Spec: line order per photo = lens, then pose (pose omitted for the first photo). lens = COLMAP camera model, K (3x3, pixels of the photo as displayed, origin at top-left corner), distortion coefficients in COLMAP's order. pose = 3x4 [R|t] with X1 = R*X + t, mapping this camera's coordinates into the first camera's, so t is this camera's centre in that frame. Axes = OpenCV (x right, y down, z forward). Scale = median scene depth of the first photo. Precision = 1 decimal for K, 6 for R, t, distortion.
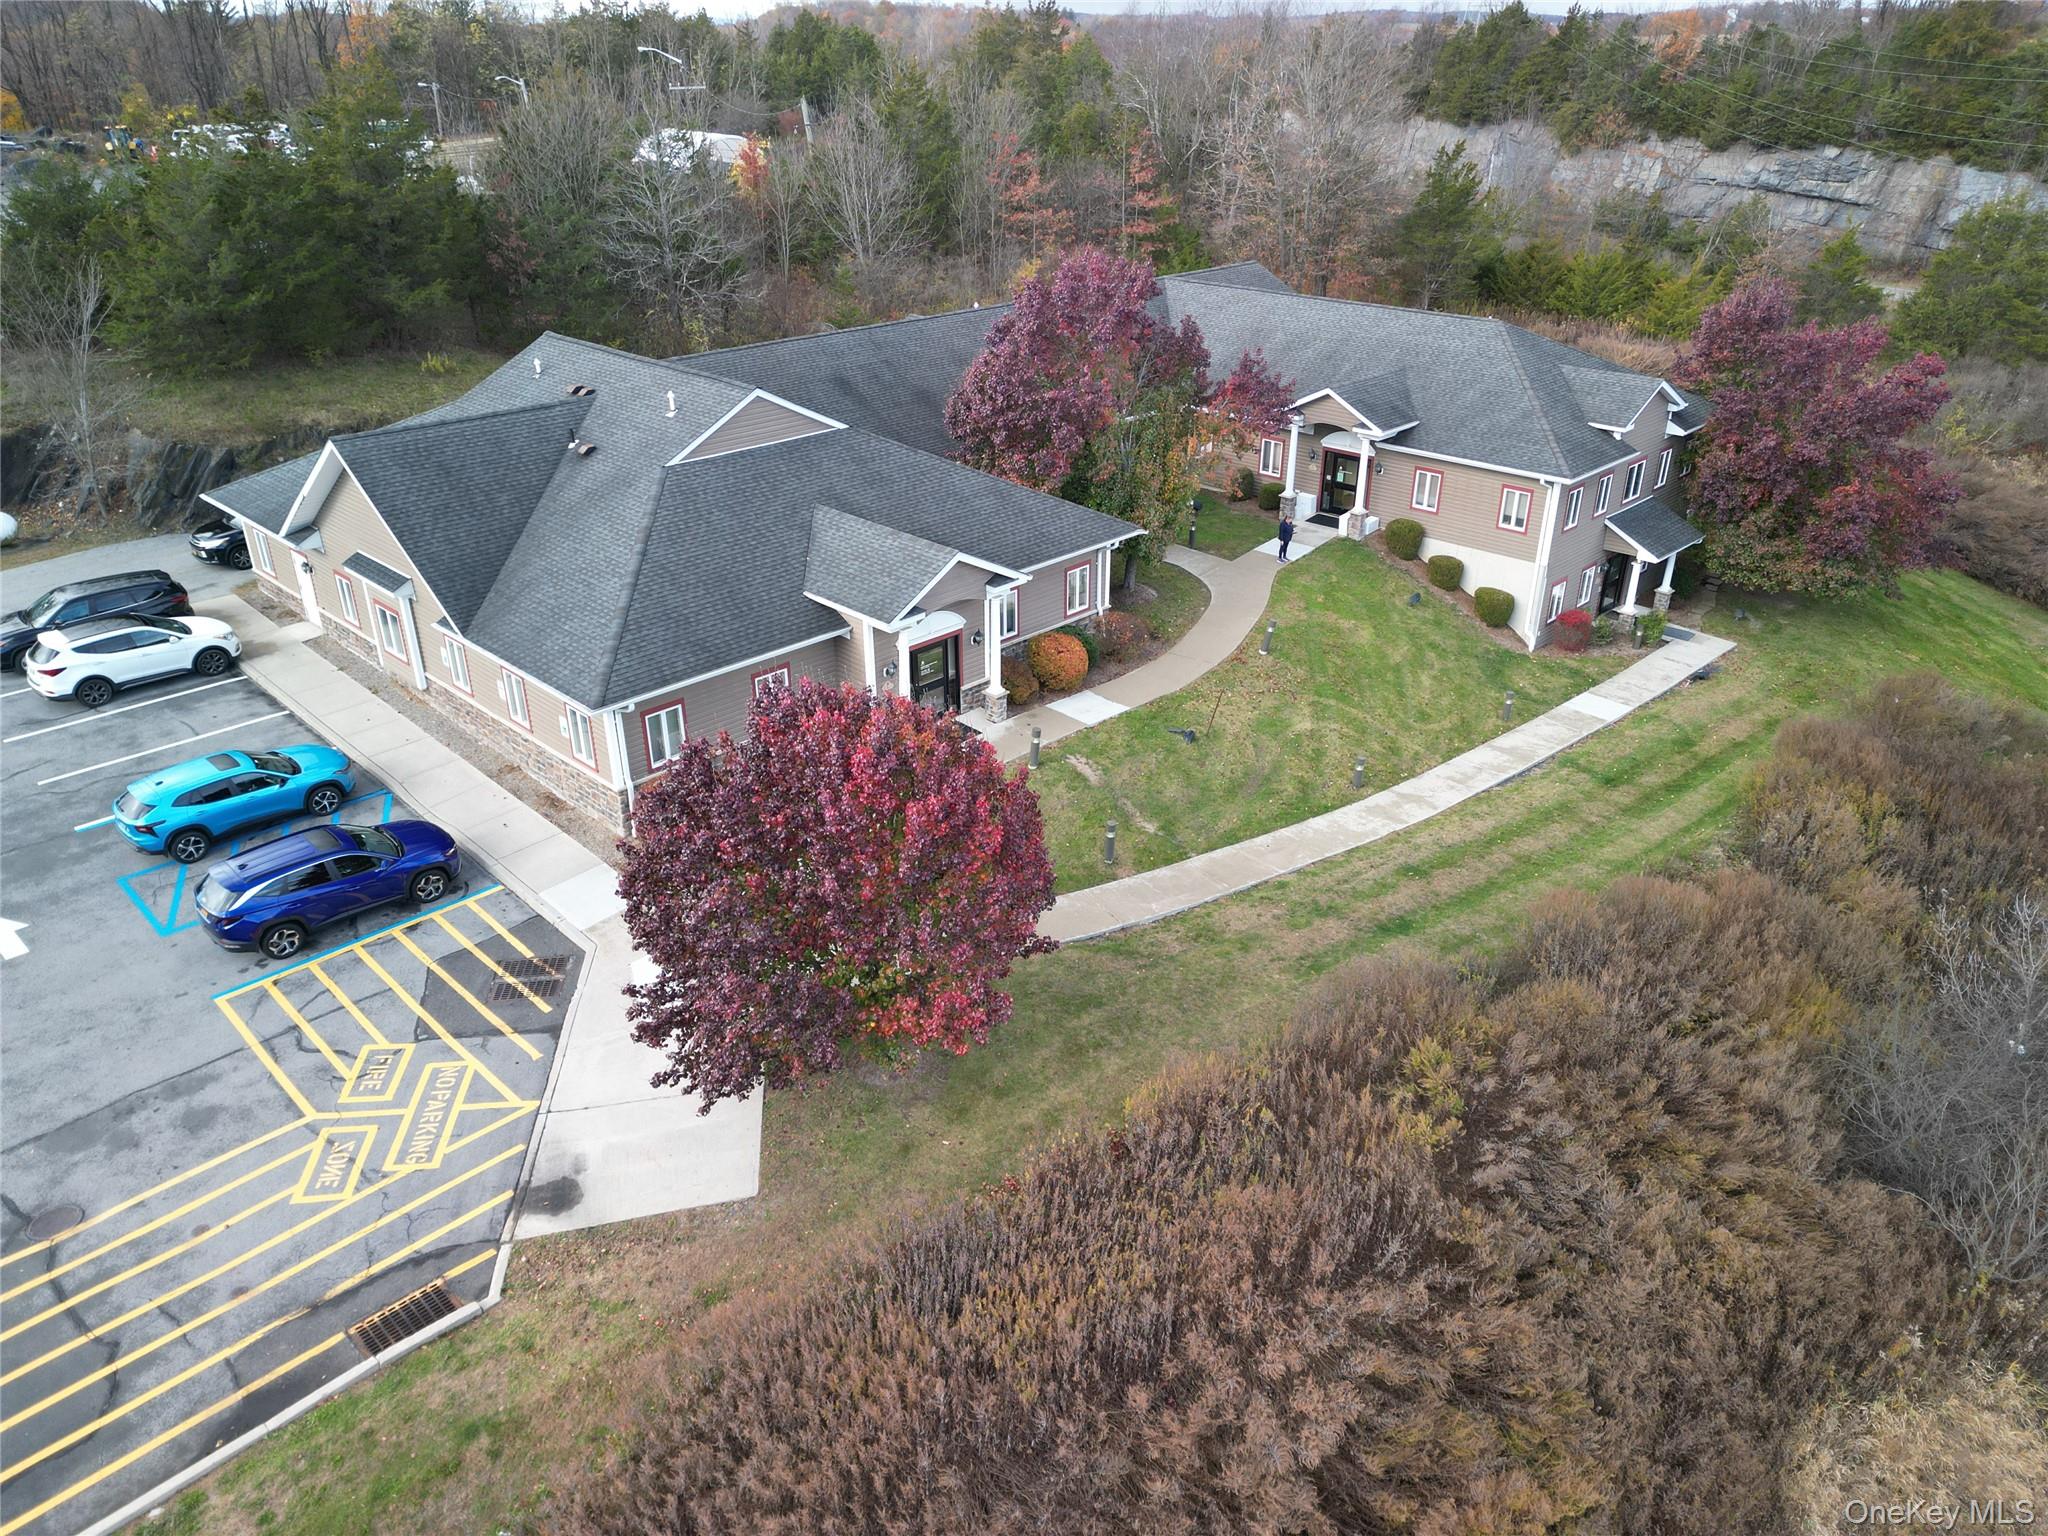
lens RADIAL K [[1422.7, 0, 1032.9], [0, 1422.7, 762.7], [0, 0, 1]] dist [0.070370, -0.068130]
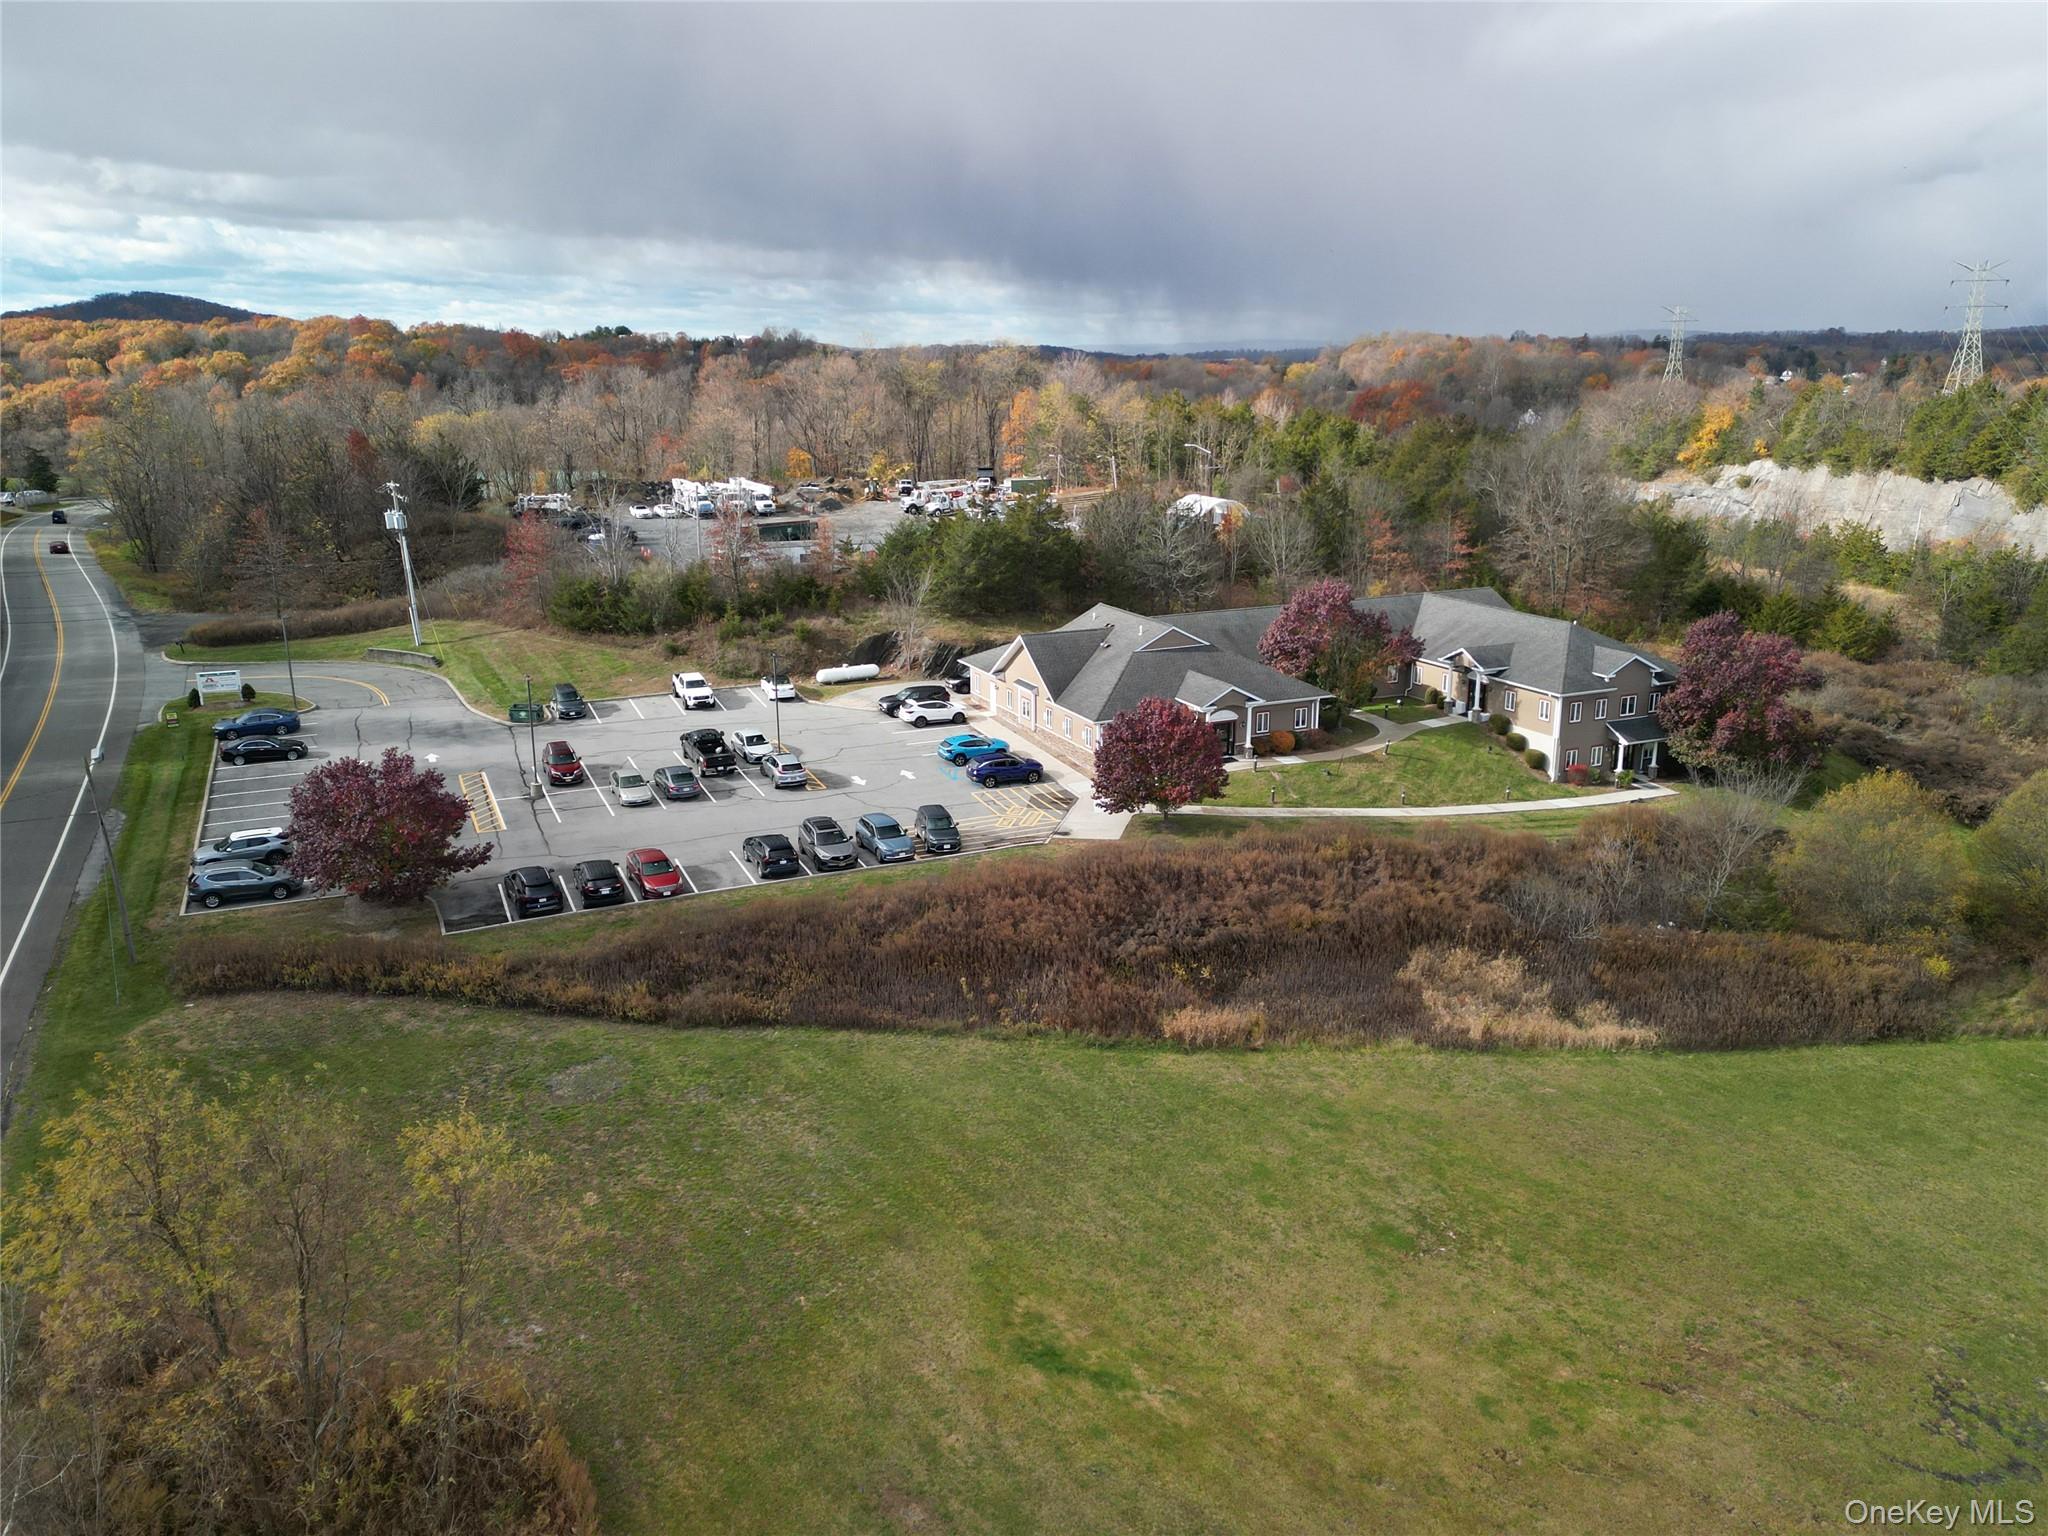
lens RADIAL K [[1517.3, 0, 1024.0], [0, 1517.3, 768.0], [0, 0, 1]] dist [0.078483, -0.091808]
pose [[0.931694, 0.087506, -0.352547, 0.458045], [-0.157244, 0.972060, -0.174280, 0.427430], [0.327447, 0.217811, 0.919422, -1.302712]]
